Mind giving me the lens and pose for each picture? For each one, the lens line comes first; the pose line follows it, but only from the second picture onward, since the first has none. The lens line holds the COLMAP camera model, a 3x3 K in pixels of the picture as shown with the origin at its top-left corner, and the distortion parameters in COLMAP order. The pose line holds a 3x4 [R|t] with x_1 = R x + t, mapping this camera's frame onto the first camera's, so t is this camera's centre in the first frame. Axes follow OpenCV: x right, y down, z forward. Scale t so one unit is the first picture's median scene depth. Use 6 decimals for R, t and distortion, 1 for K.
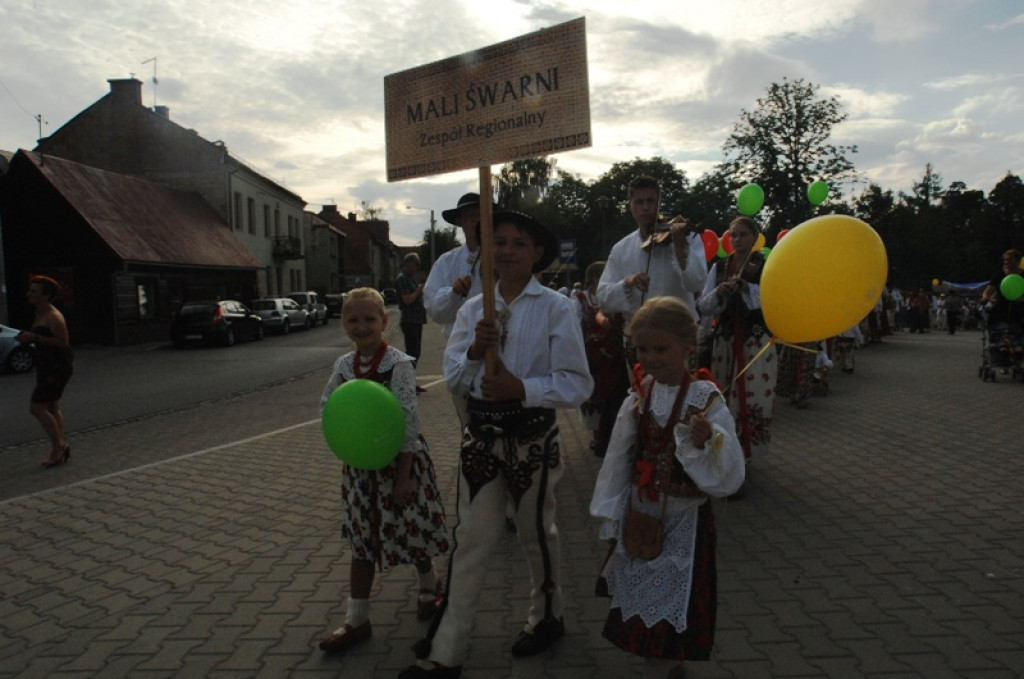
lens RADIAL K [[628.9, 0, 512.8], [0, 628.9, 337.0], [0, 0, 1]] dist [-0.067222, 0.037039]
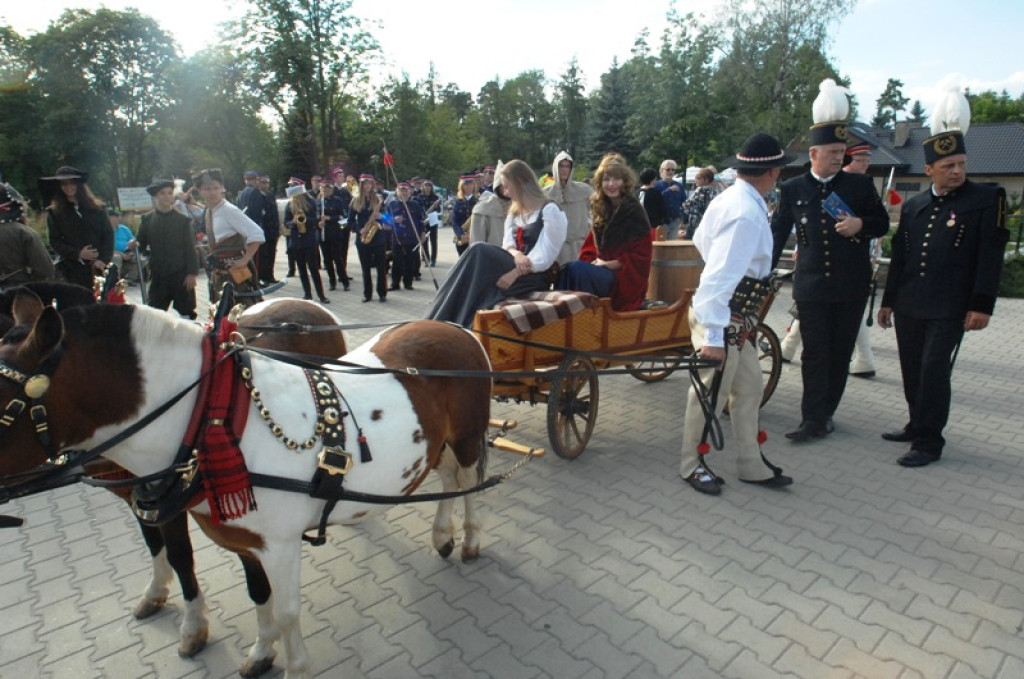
lens RADIAL K [[628.9, 0, 511.3], [0, 628.9, 339.6], [0, 0, 1]] dist [-0.067222, 0.037039]
pose [[0.749650, -0.163153, 0.641409, 0.054212], [0.052691, 0.980775, 0.187893, -0.019650], [-0.659733, -0.107058, 0.743835, 0.166553]]
